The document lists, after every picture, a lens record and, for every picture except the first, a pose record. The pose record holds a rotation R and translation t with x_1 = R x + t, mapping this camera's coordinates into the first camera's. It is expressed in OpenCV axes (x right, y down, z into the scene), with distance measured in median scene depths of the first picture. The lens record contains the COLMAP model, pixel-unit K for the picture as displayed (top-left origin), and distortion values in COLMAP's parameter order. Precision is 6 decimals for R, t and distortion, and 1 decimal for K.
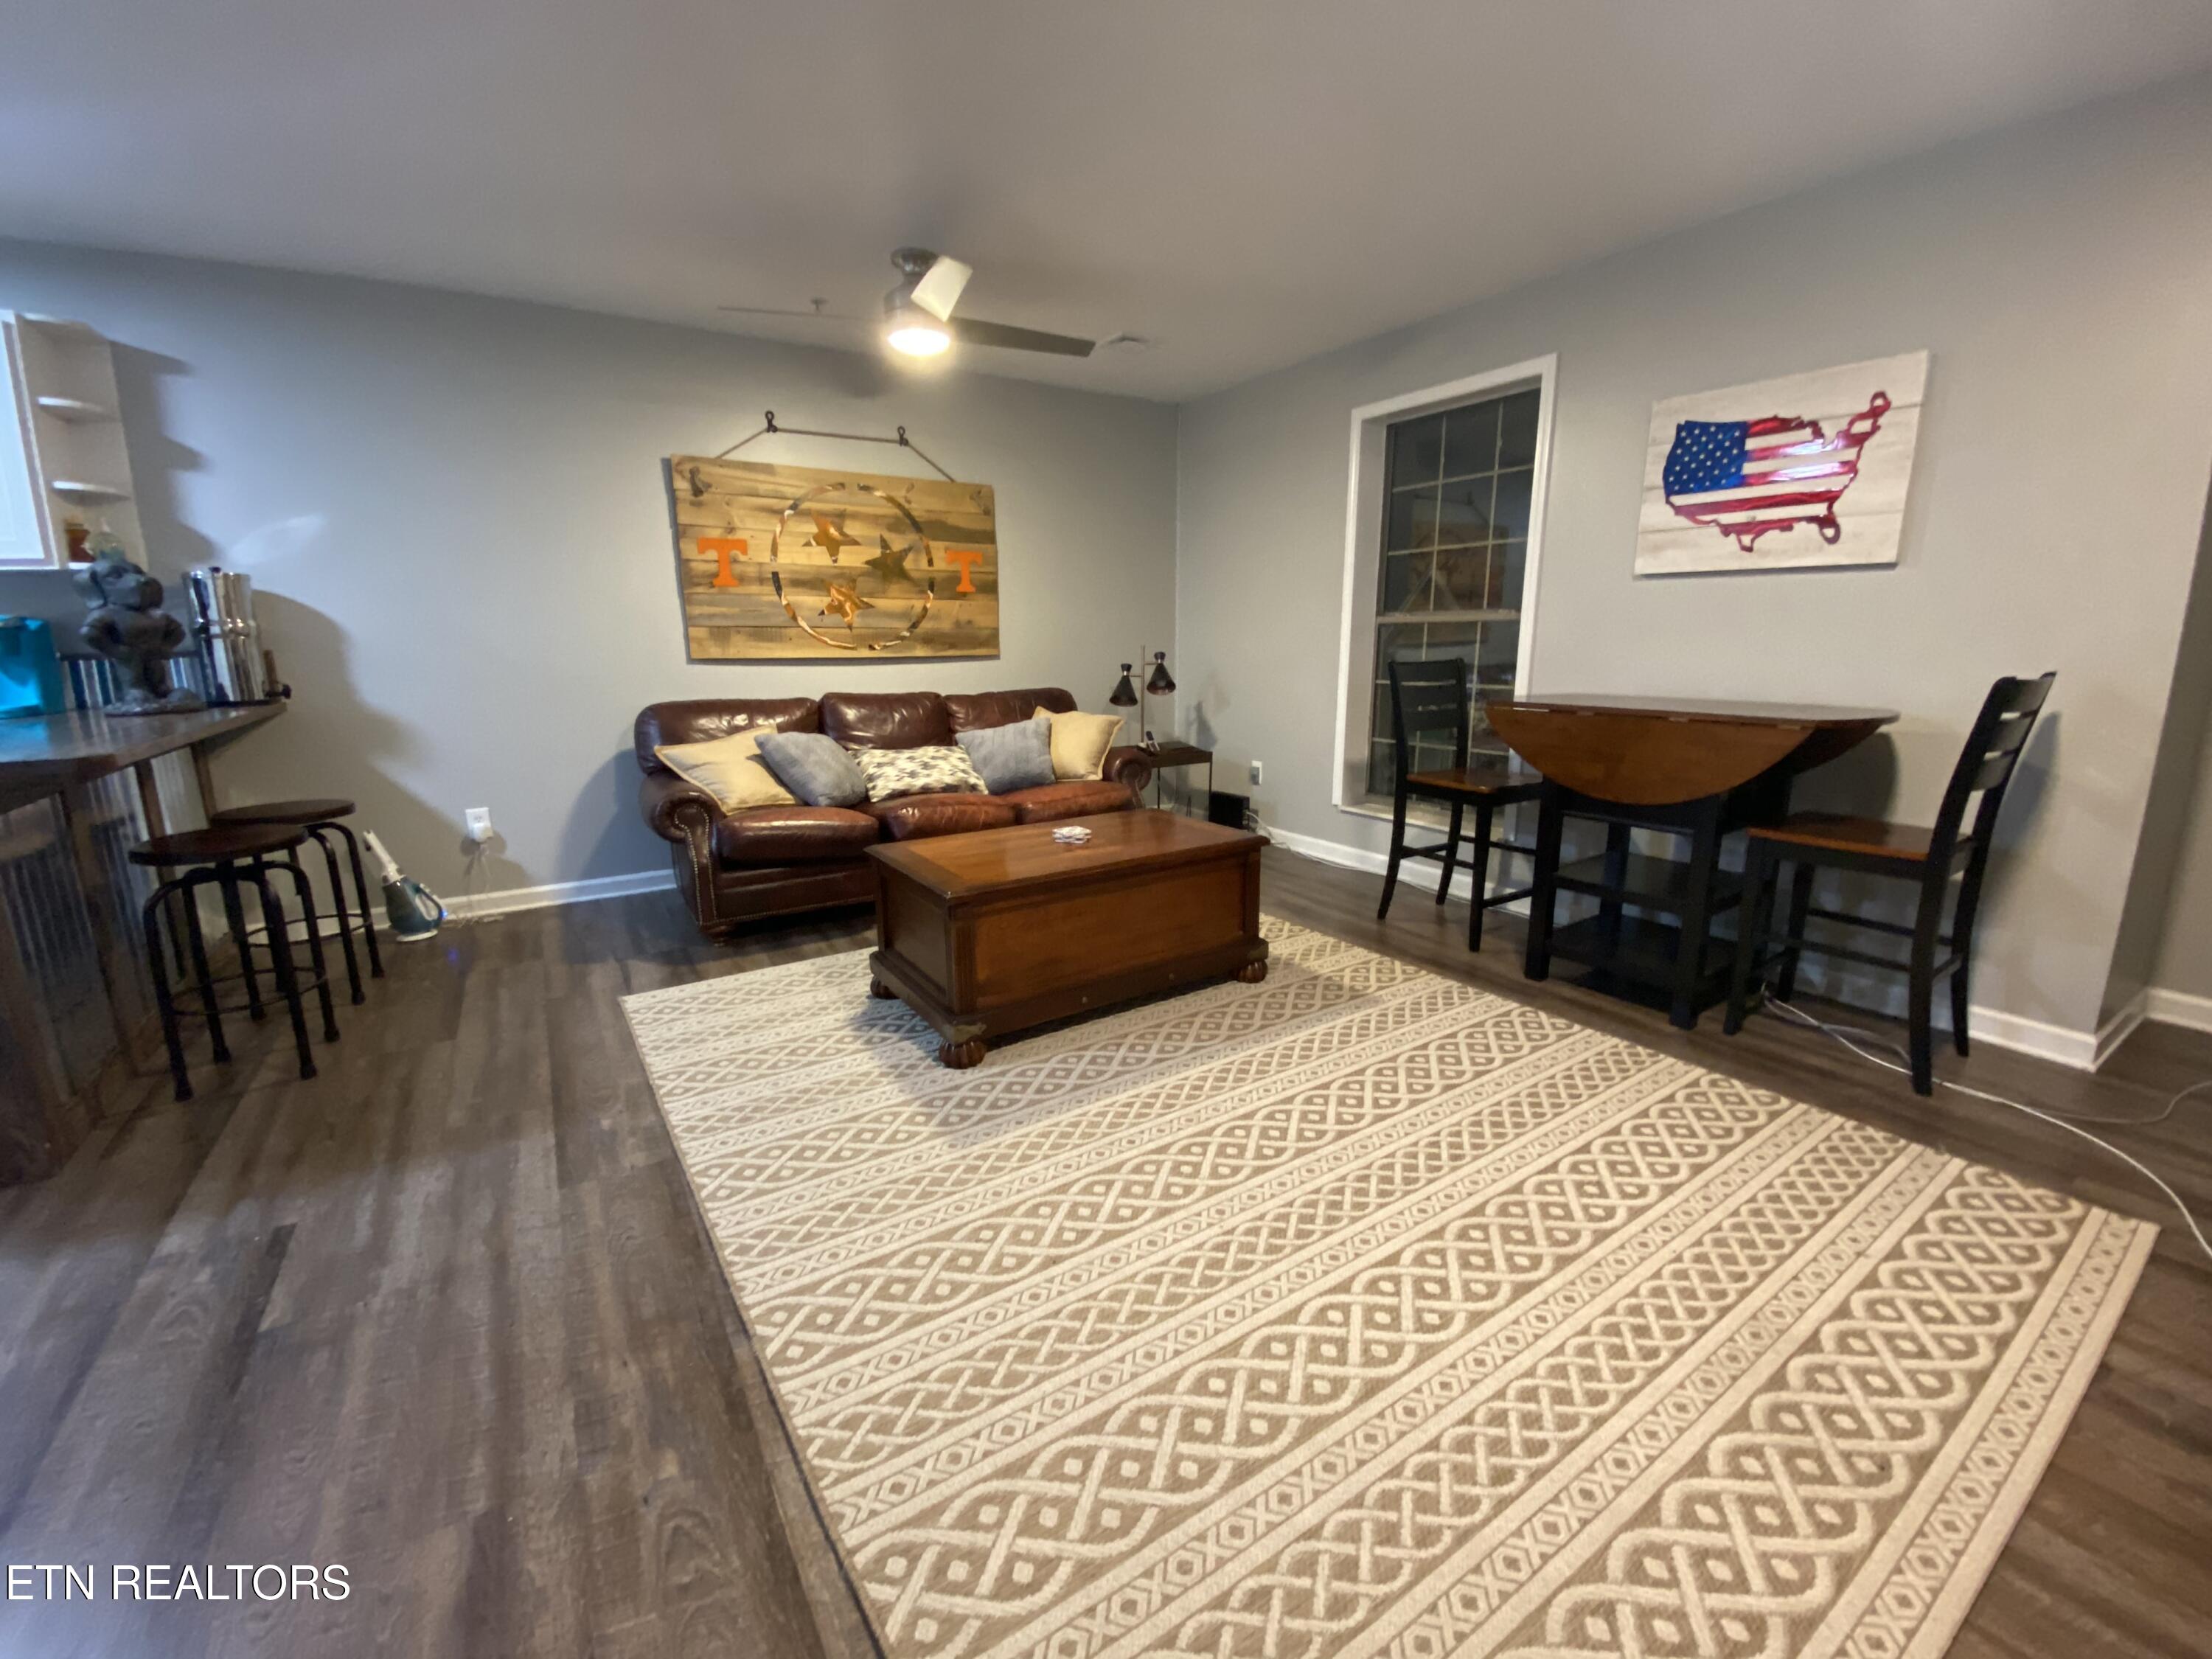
lens RADIAL K [[898.9, 0, 1094.5], [0, 898.9, 819.9], [0, 0, 1]] dist [0.035801, -0.031081]
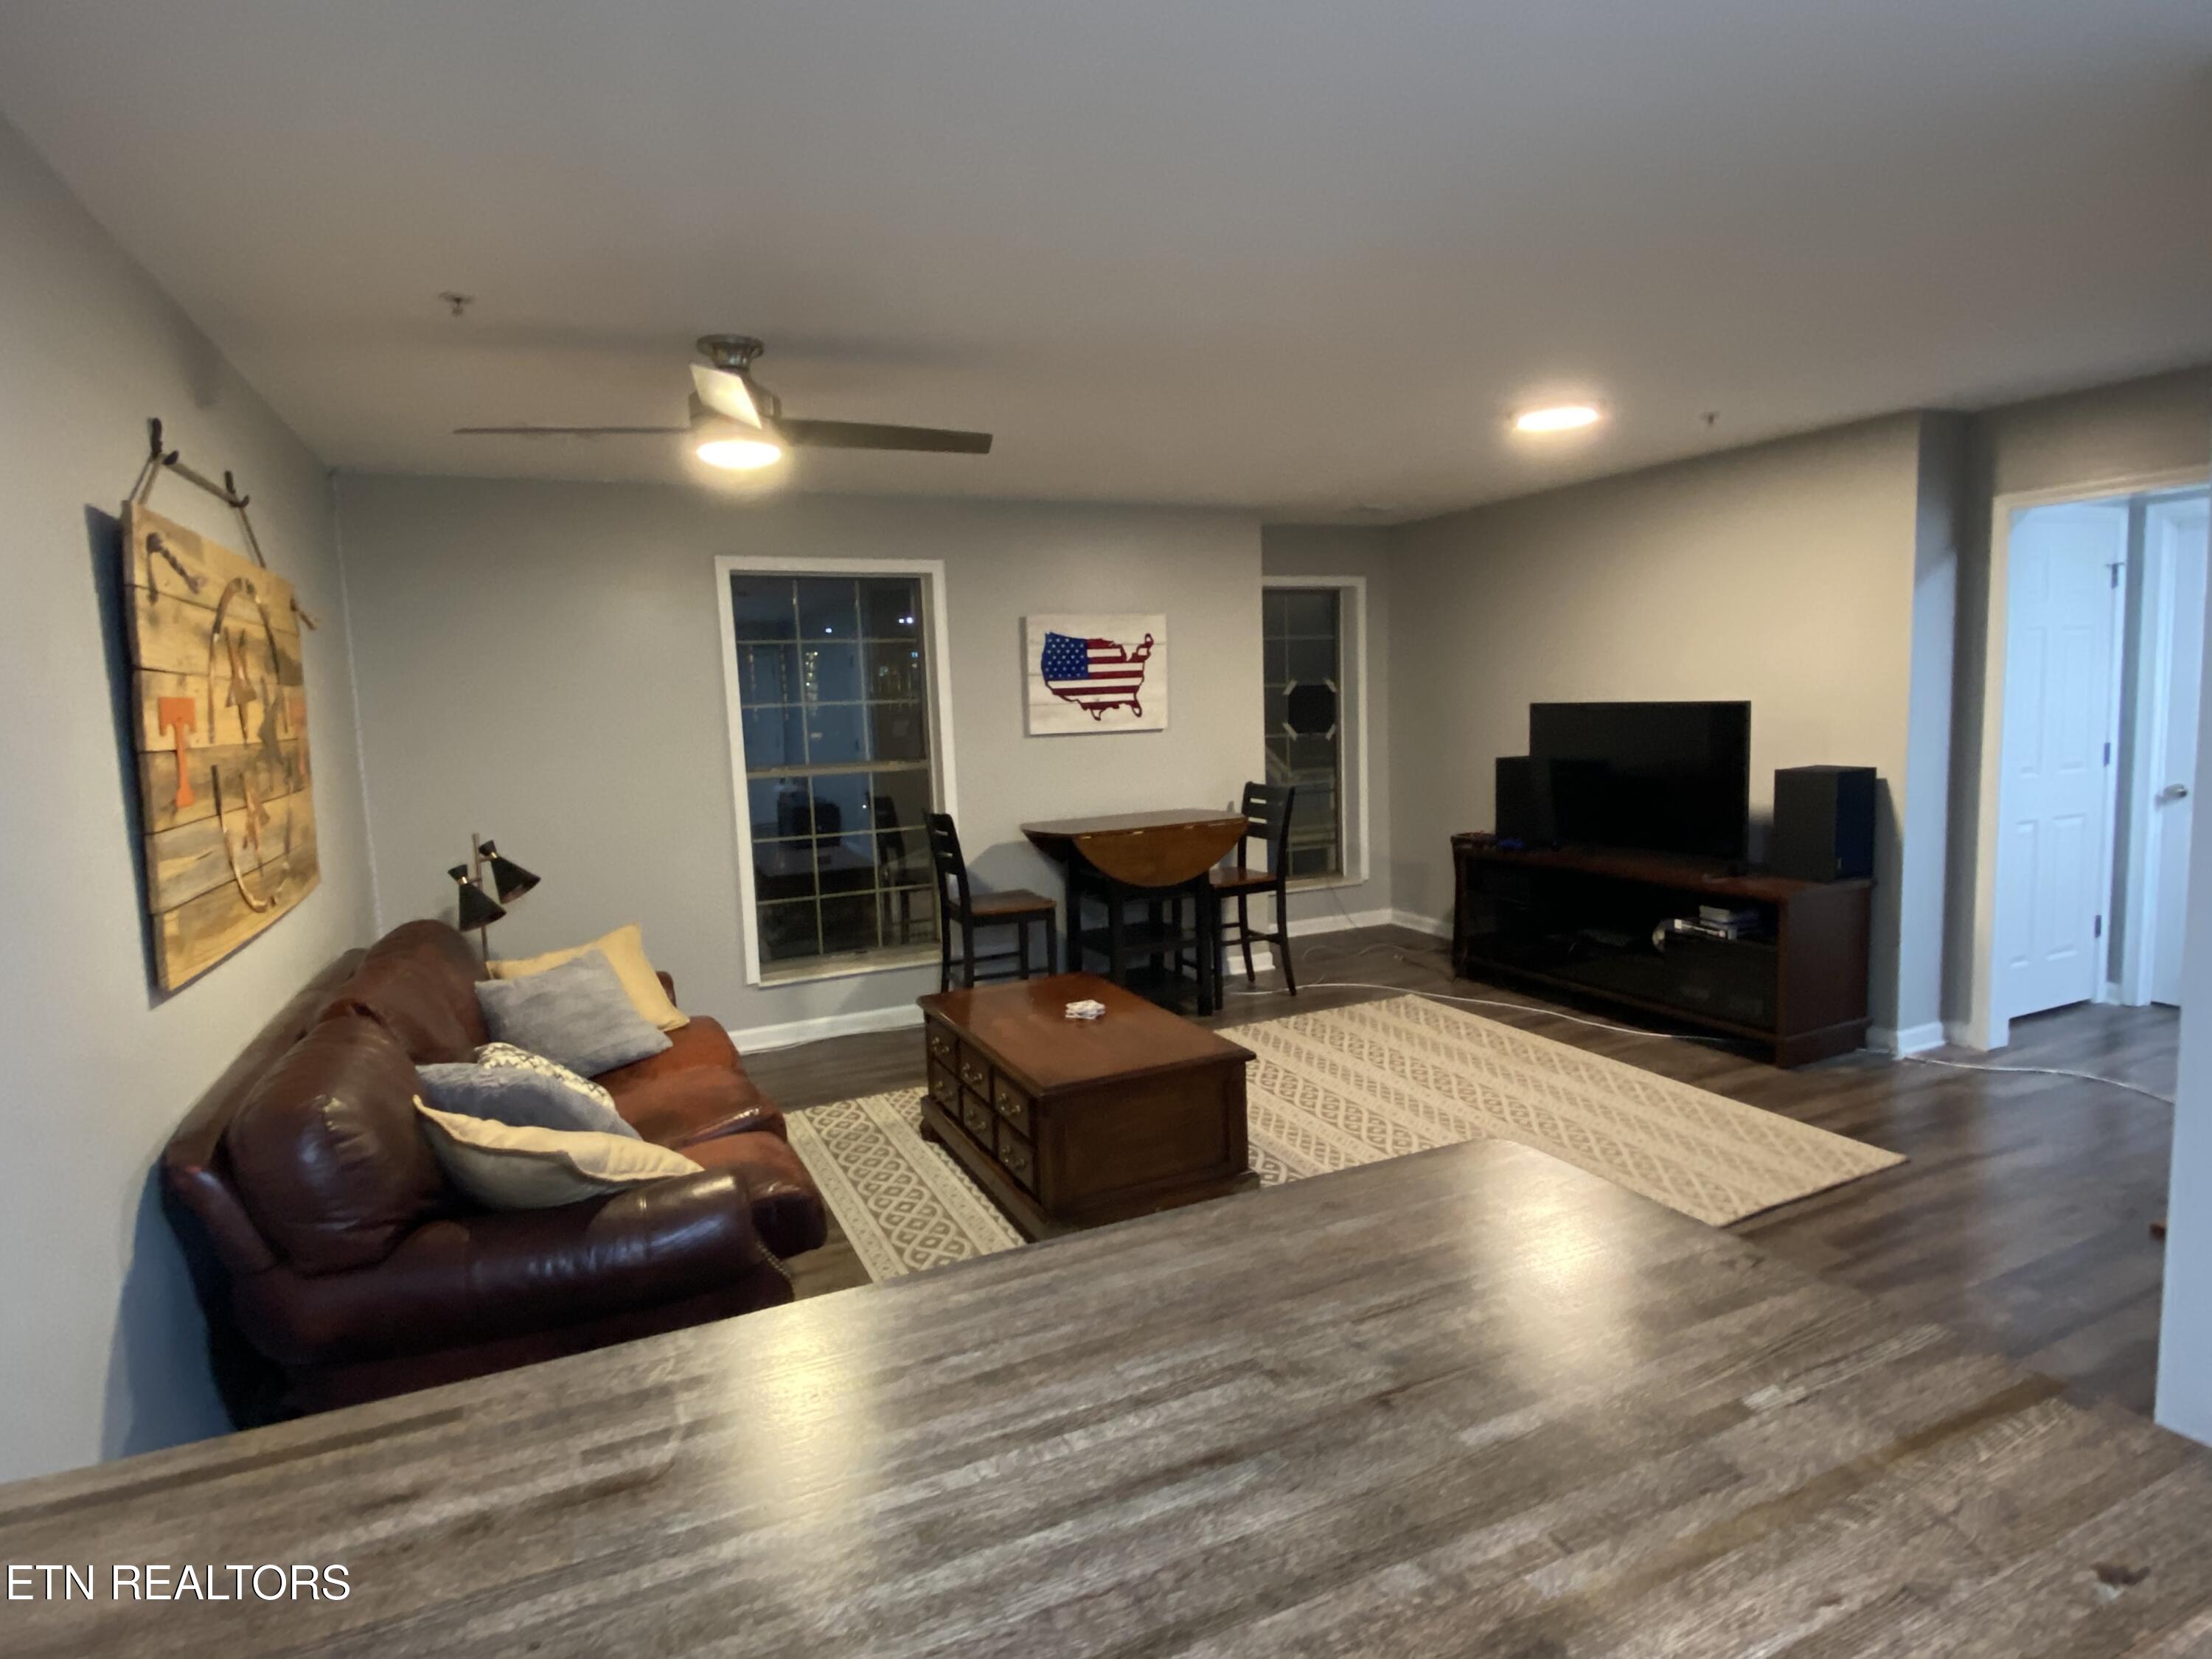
lens RADIAL K [[1160.8, 0, 1106.0], [0, 1160.8, 829.5], [0, 0, 1]] dist [0.000542, -0.000025]
pose [[0.135914, -0.115621, 0.983951, -1.152970], [0.233085, 0.969021, 0.081671, -0.254280], [-0.962912, 0.218244, 0.158653, 0.662436]]
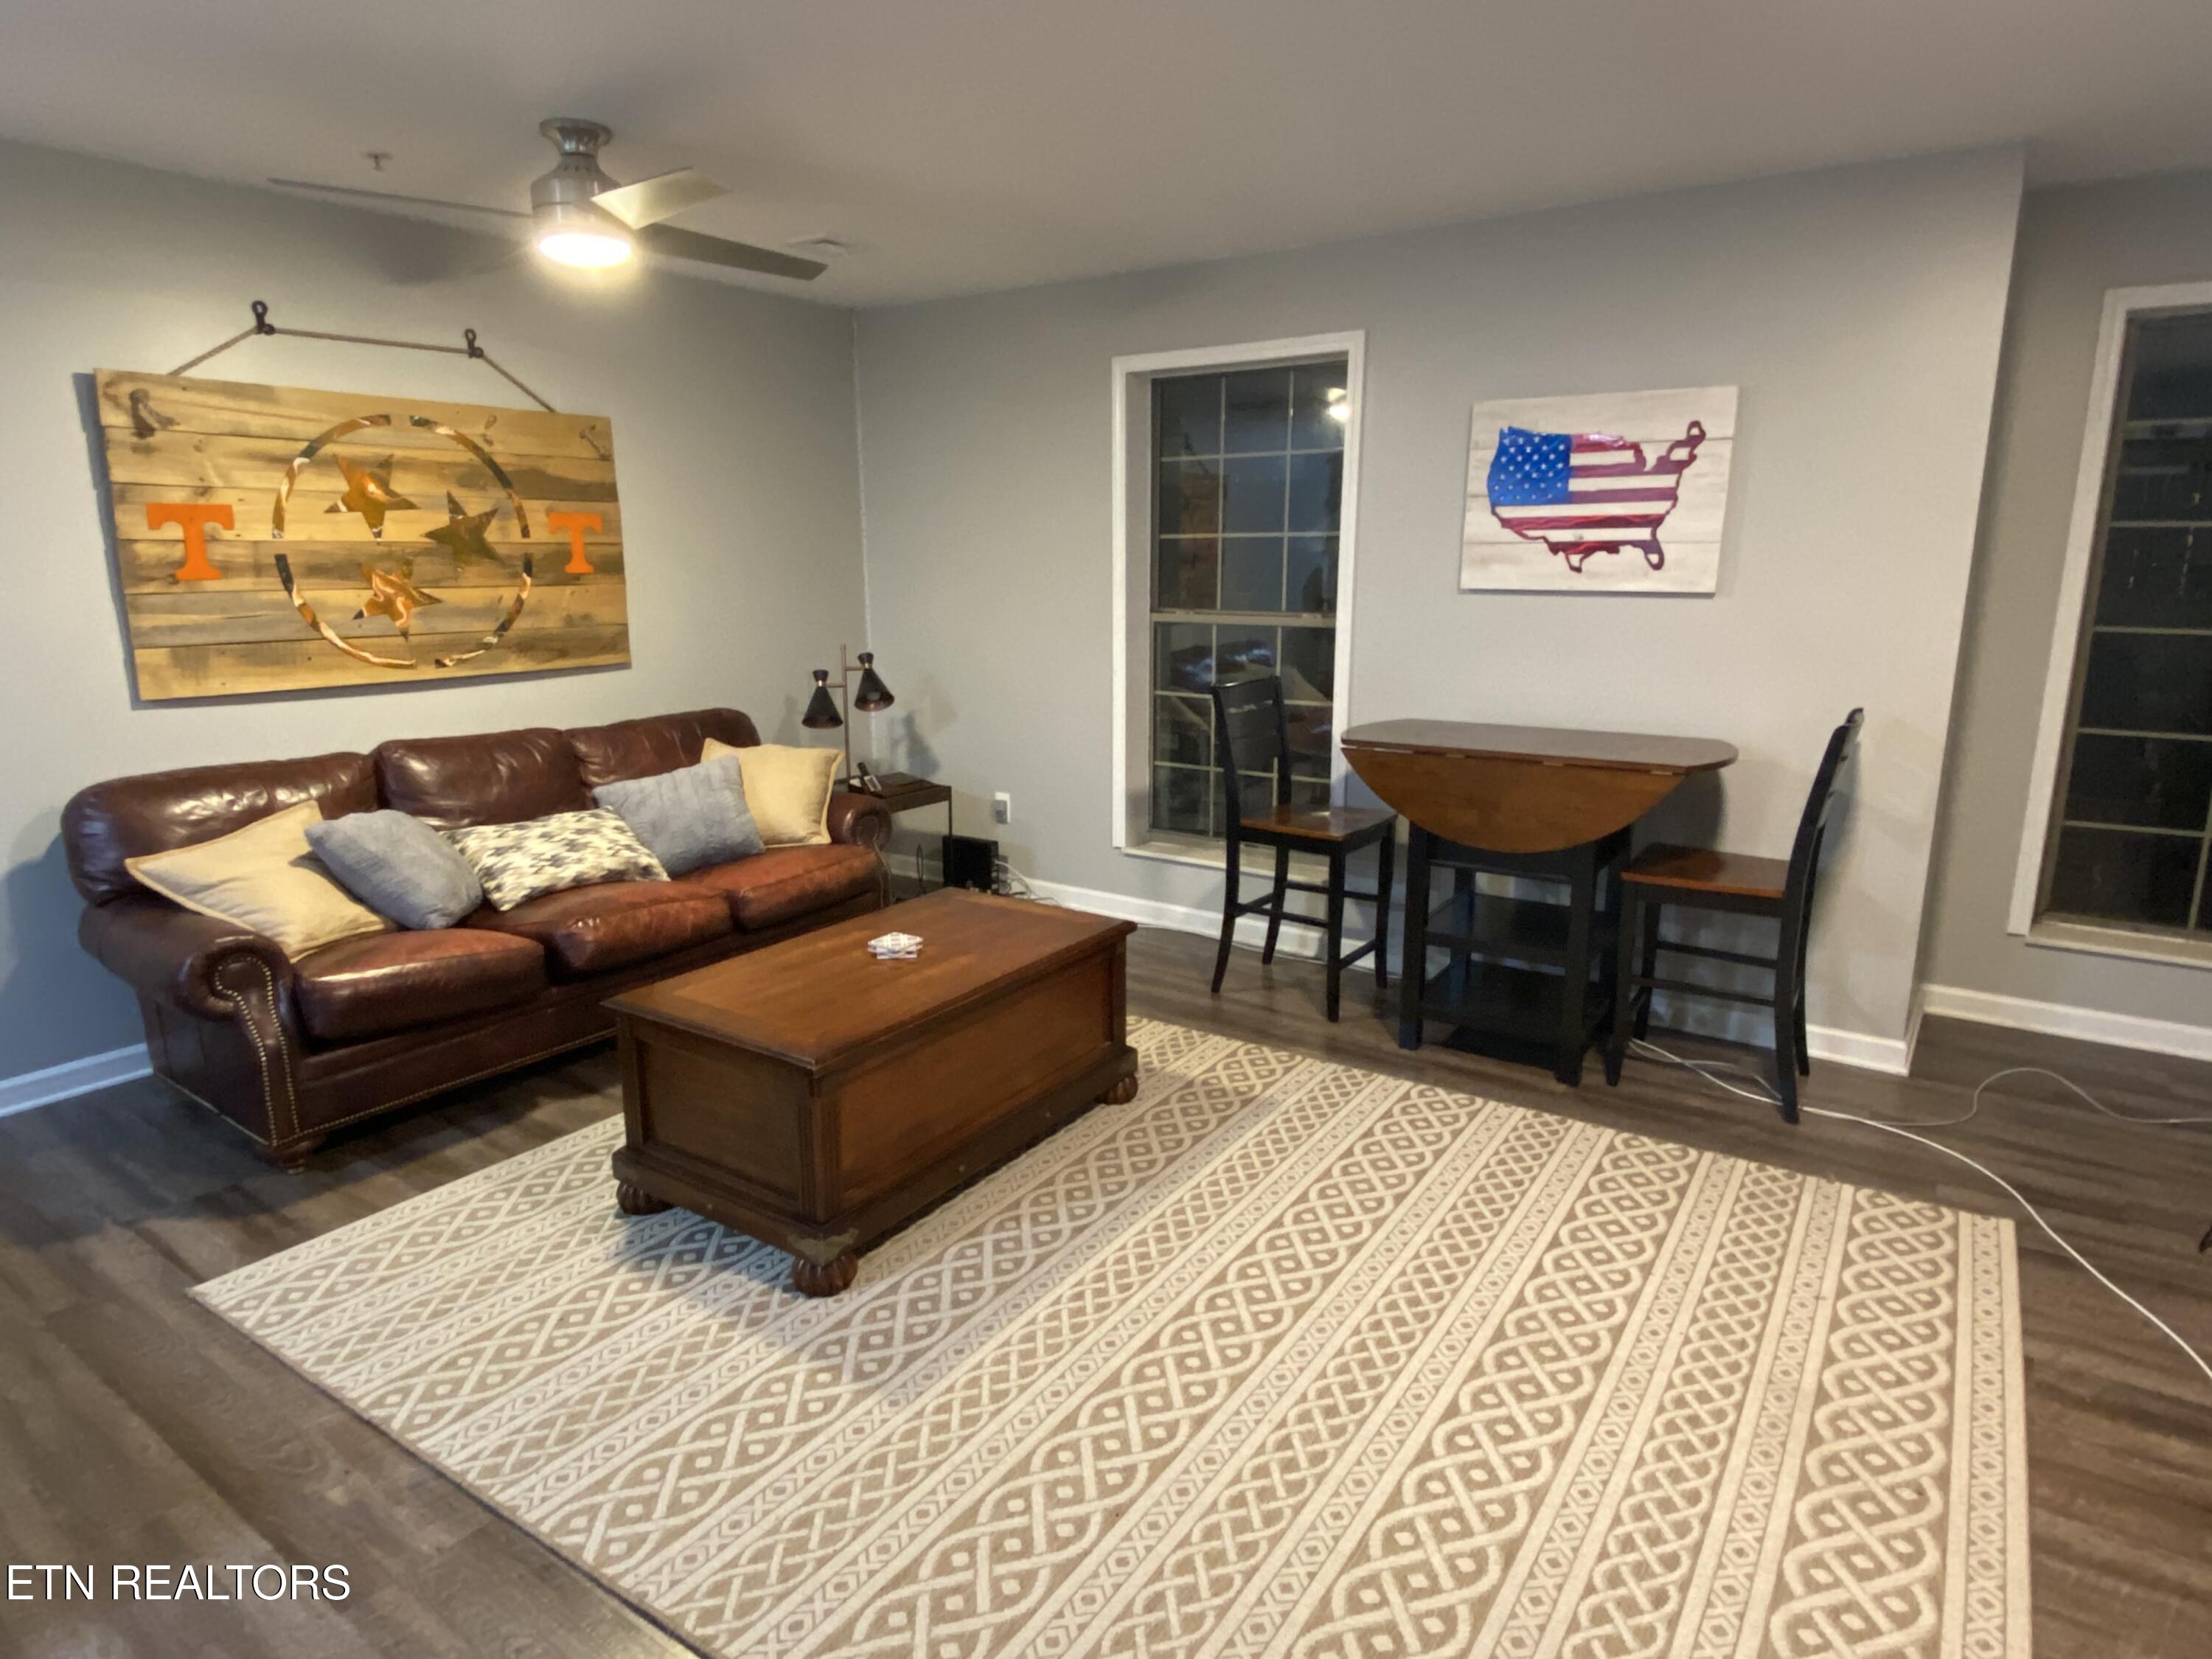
lens RADIAL K [[1262.7, 0, 1106.0], [0, 1262.7, 829.5], [0, 0, 1]] dist [0.058080, -0.070700]
pose [[0.922907, -0.076826, 0.377279, -0.239225], [0.073253, 0.997029, 0.023834, -0.088210], [-0.377989, 0.005640, 0.925793, -0.041754]]
